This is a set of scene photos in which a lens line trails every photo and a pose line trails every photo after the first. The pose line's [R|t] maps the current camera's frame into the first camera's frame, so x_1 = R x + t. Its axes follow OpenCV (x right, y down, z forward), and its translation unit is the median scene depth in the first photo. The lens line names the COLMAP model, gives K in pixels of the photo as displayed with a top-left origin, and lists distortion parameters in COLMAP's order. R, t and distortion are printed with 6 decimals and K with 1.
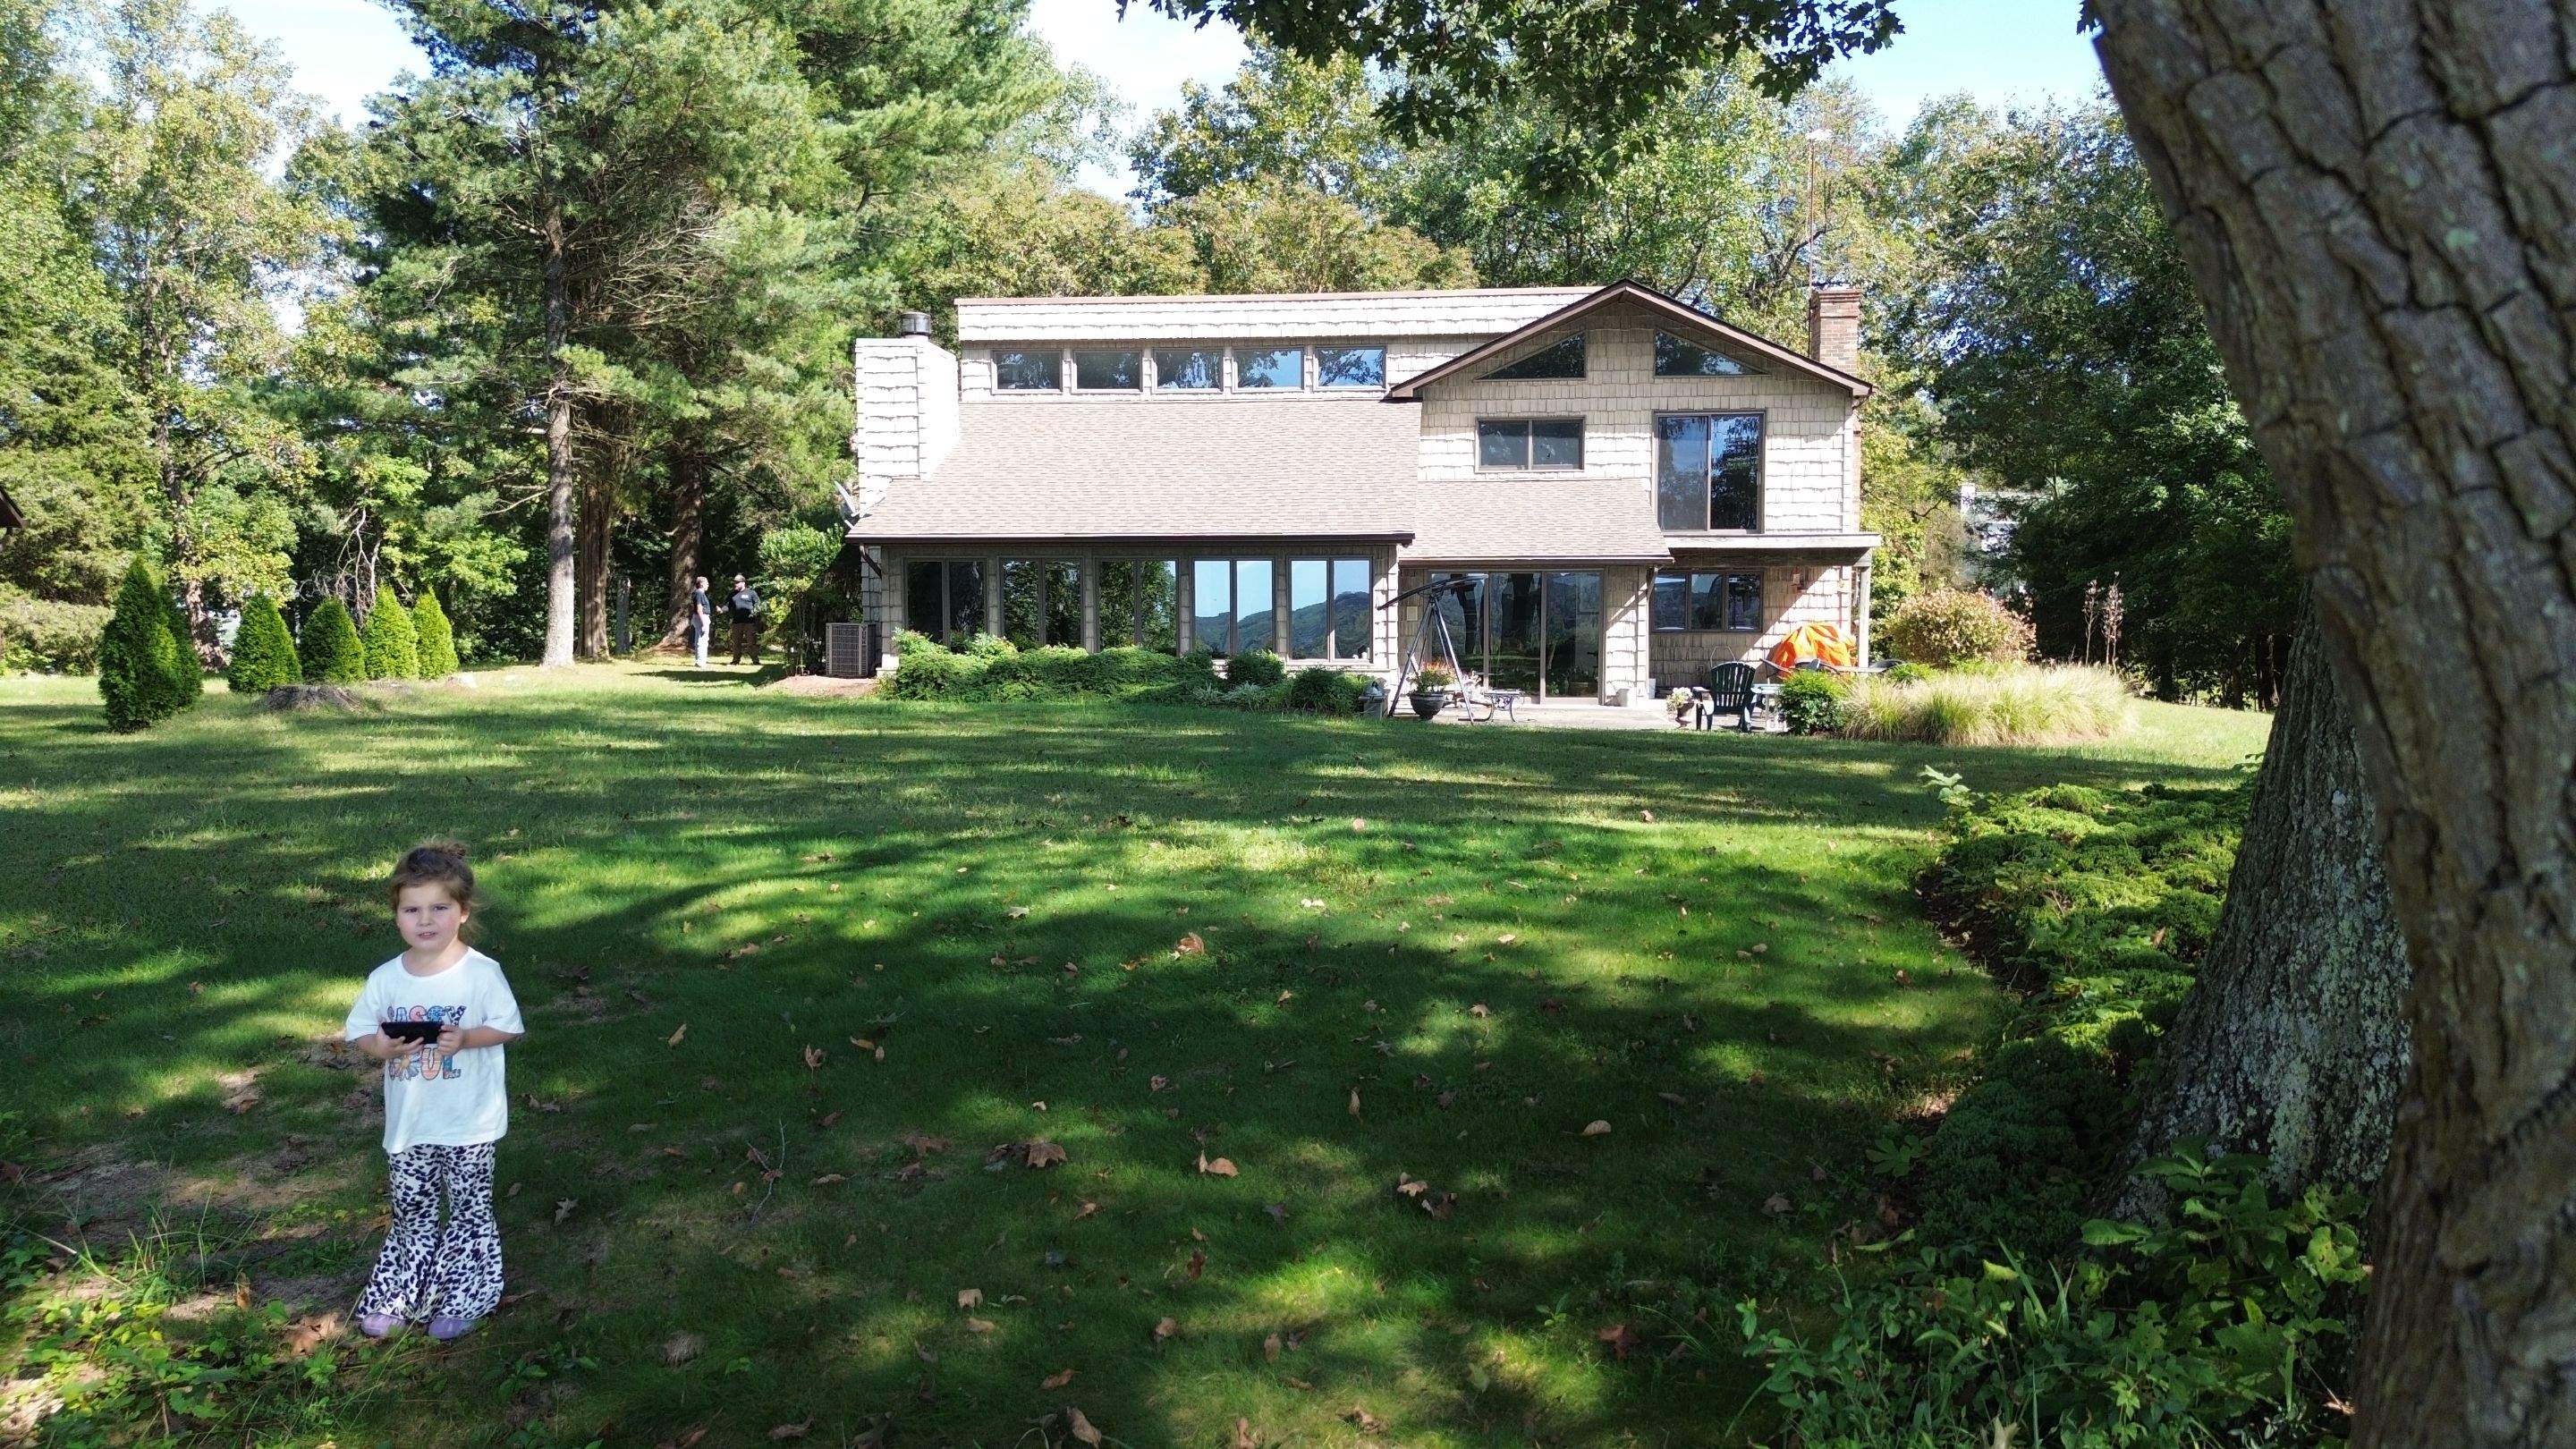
lens RADIAL K [[1821.3, 0, 1290.0], [0, 1821.3, 735.5], [0, 0, 1]] dist [0.075235, -0.076267]
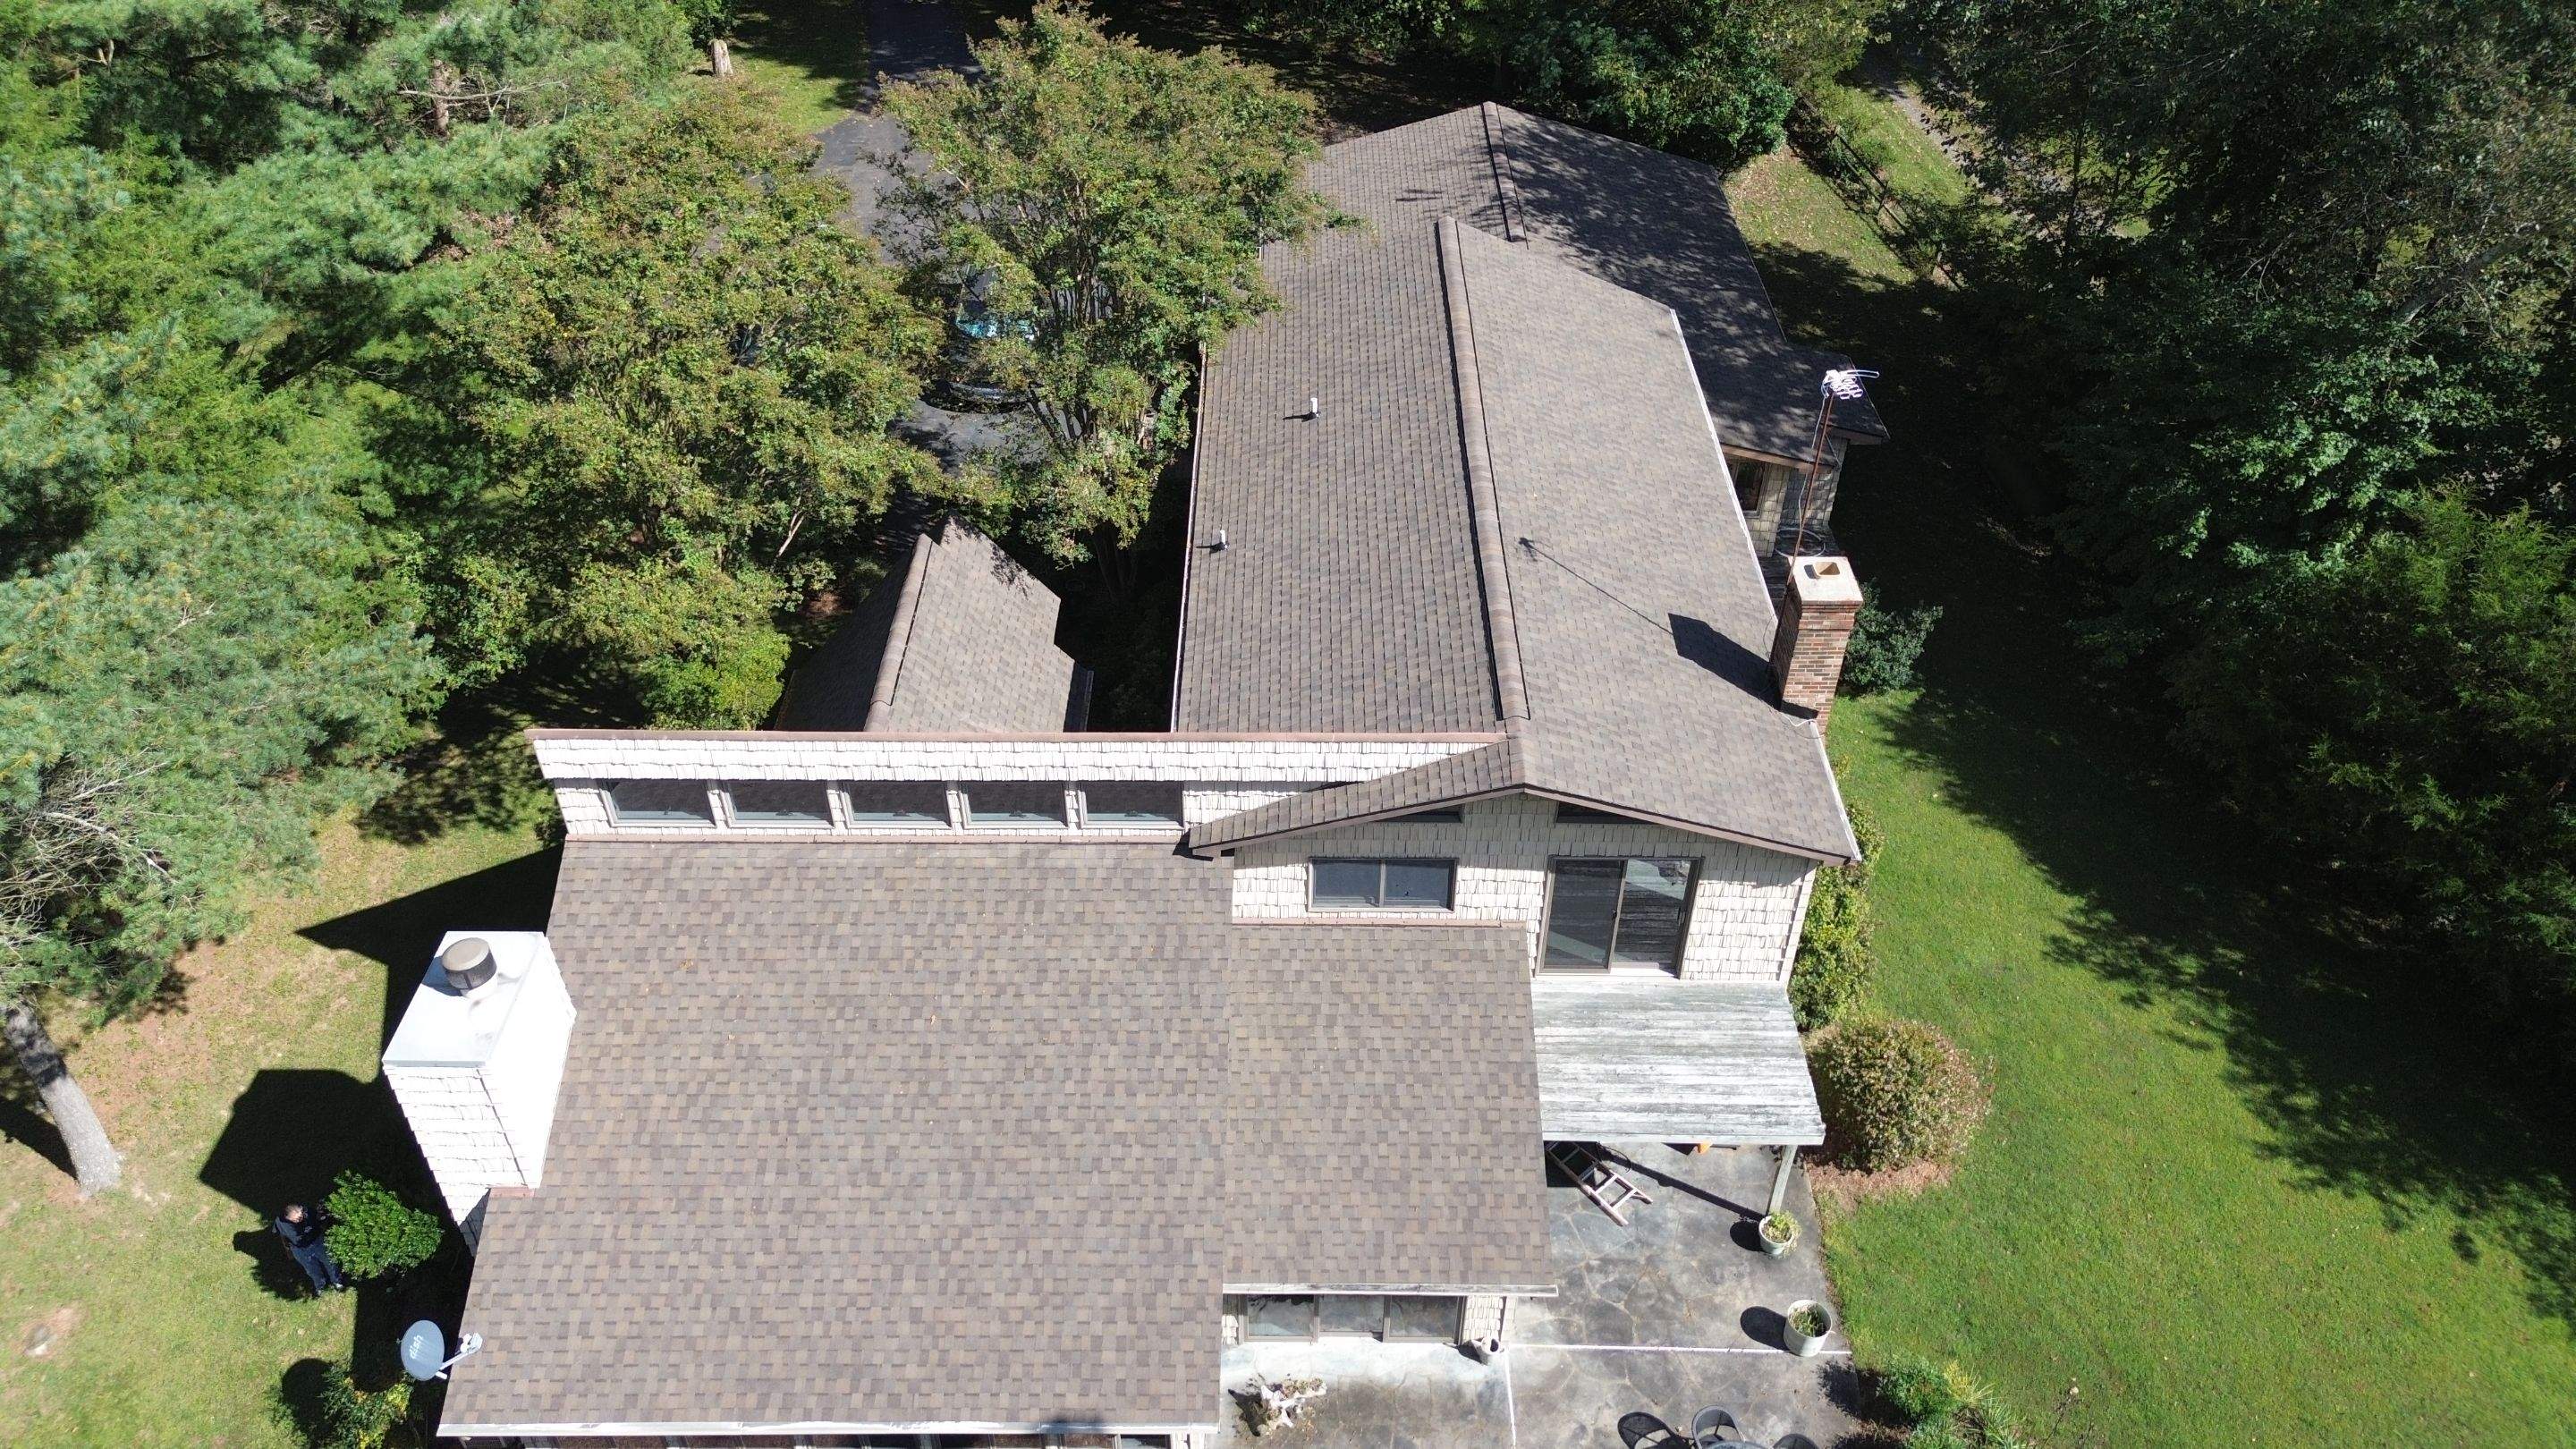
lens RADIAL K [[1821.3, 0, 1299.0], [0, 1821.3, 720.2], [0, 0, 1]] dist [0.075235, -0.076267]
pose [[0.996510, -0.044719, 0.070486, 0.049439], [-0.005162, 0.809769, 0.586726, -0.642326], [-0.083315, -0.585042, 0.806712, 0.452802]]
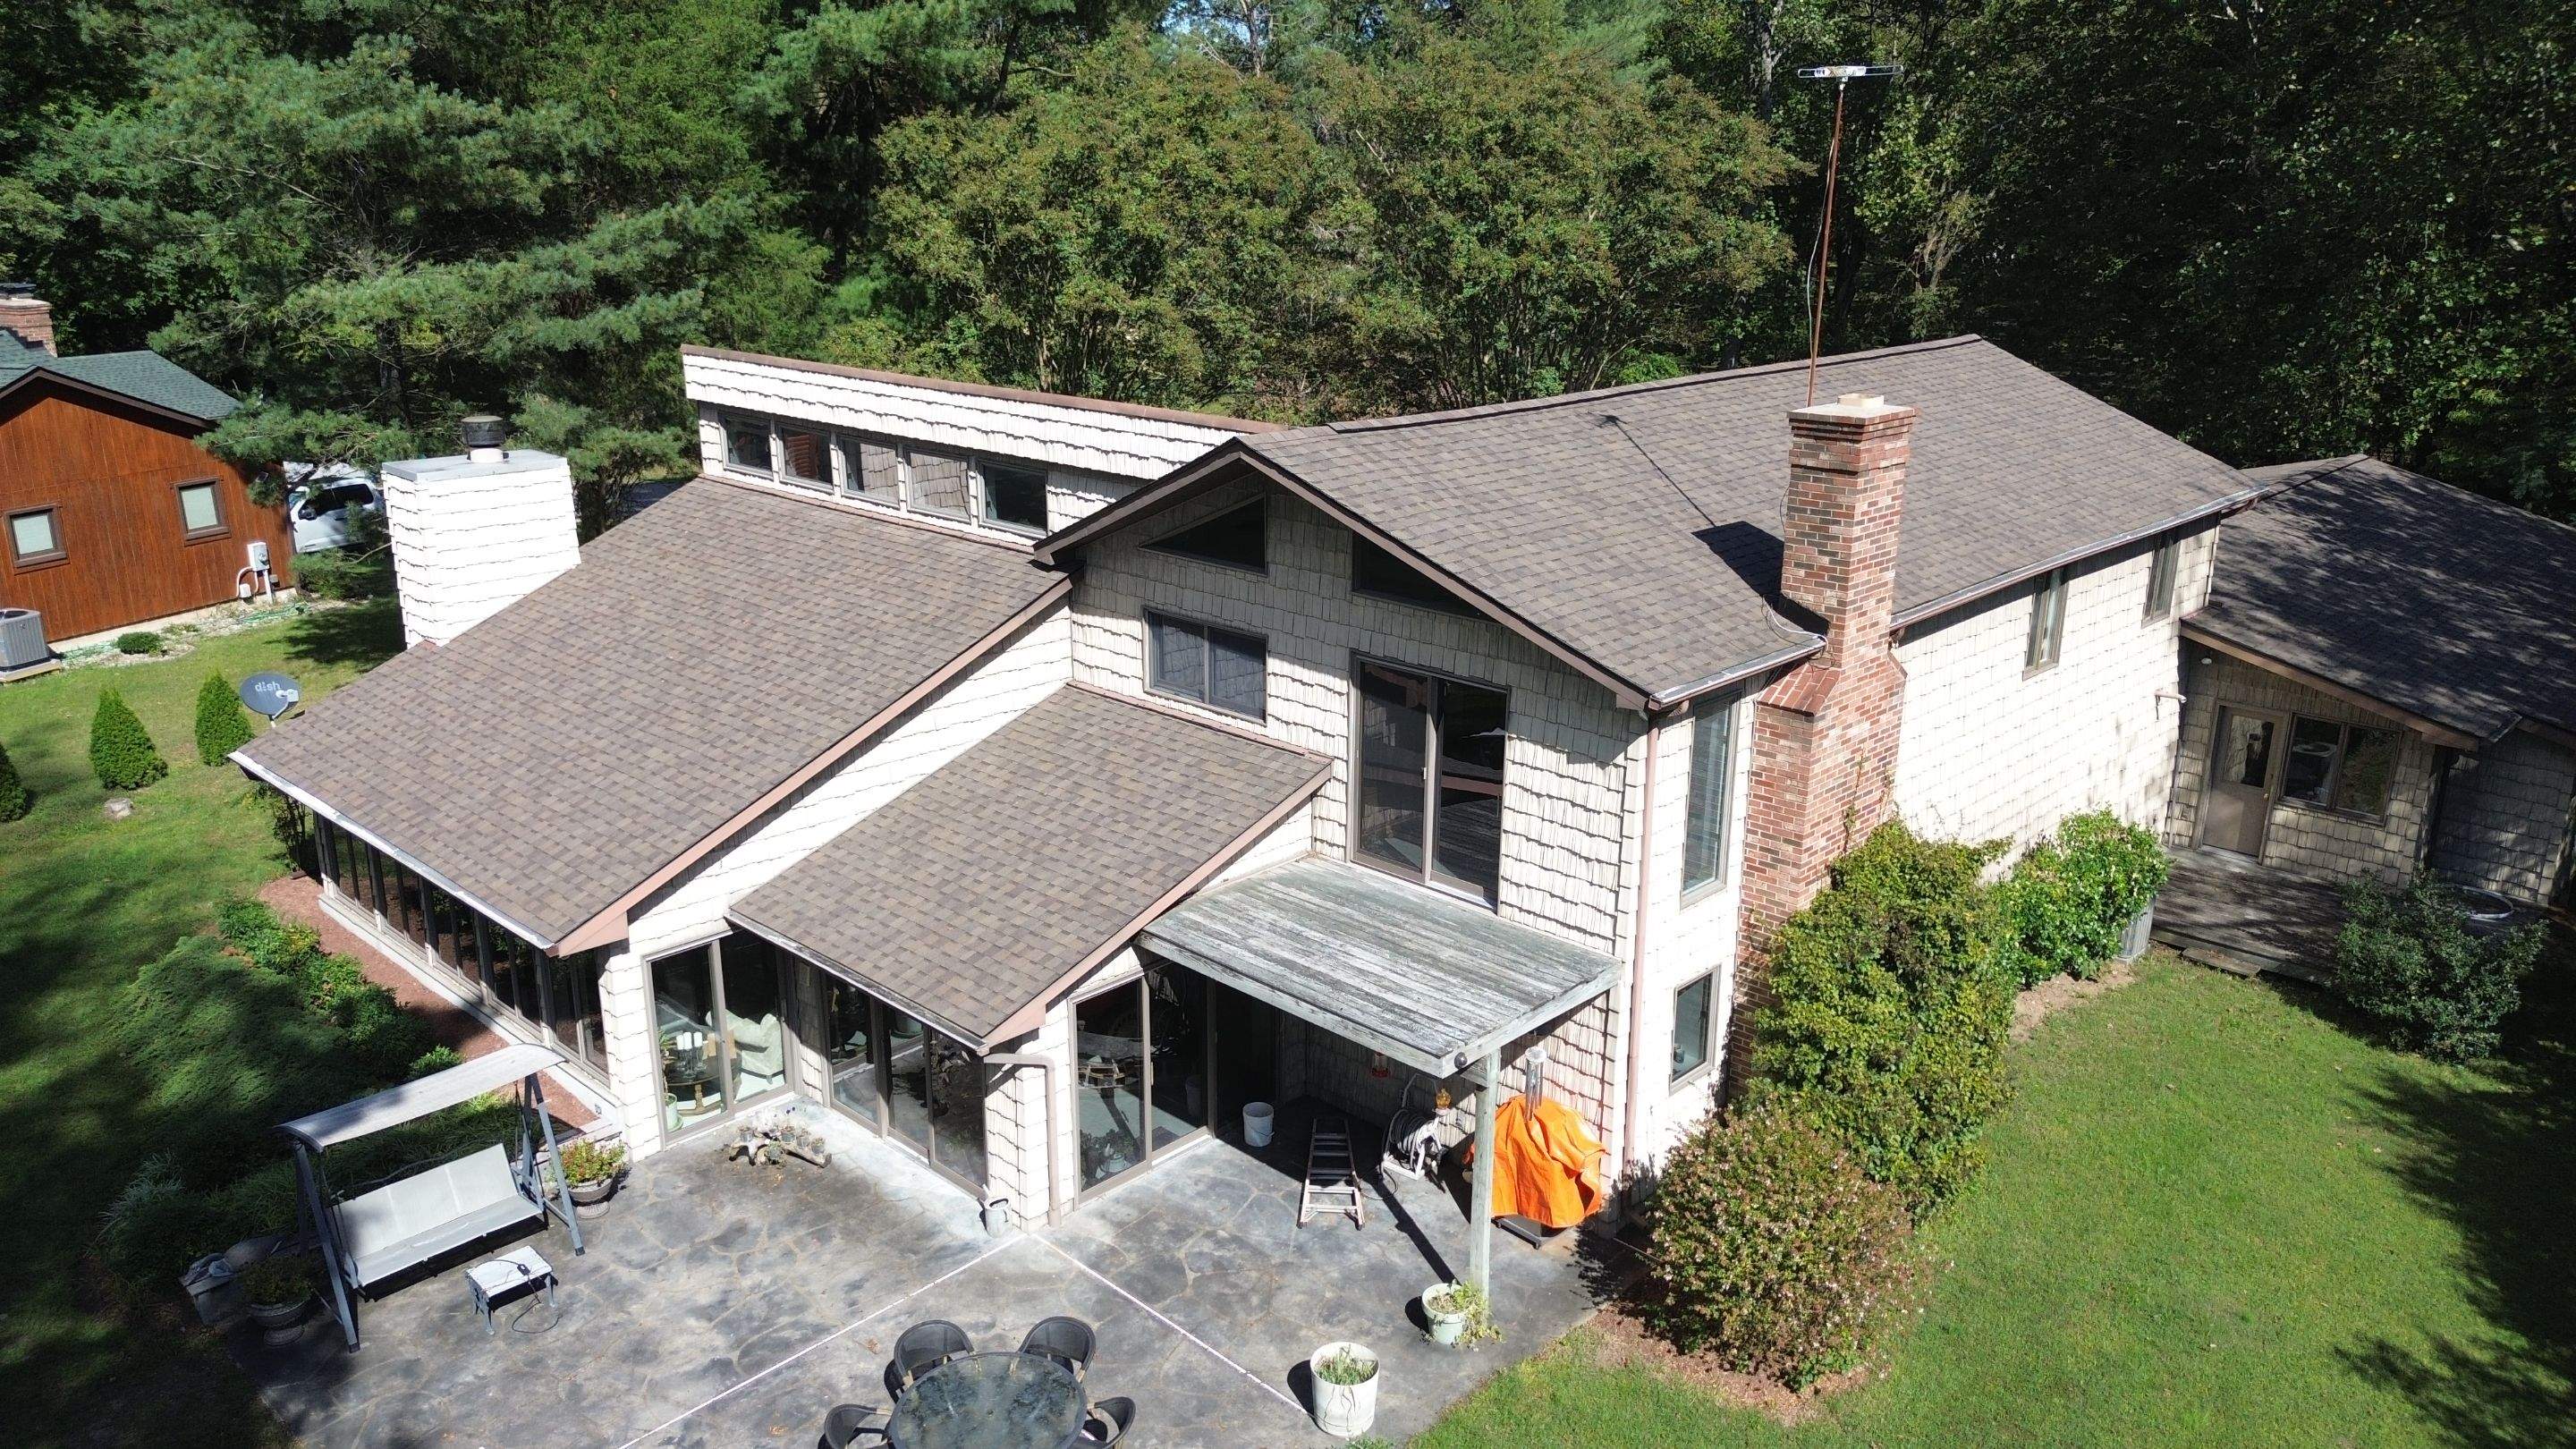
lens RADIAL K [[1821.3, 0, 1291.0], [0, 1821.3, 739.0], [0, 0, 1]] dist [0.075235, -0.076267]
pose [[0.775246, 0.192942, -0.601471, 0.521765], [-0.046118, 0.966955, 0.250742, -0.288429], [0.629973, -0.166648, 0.758526, 0.557662]]
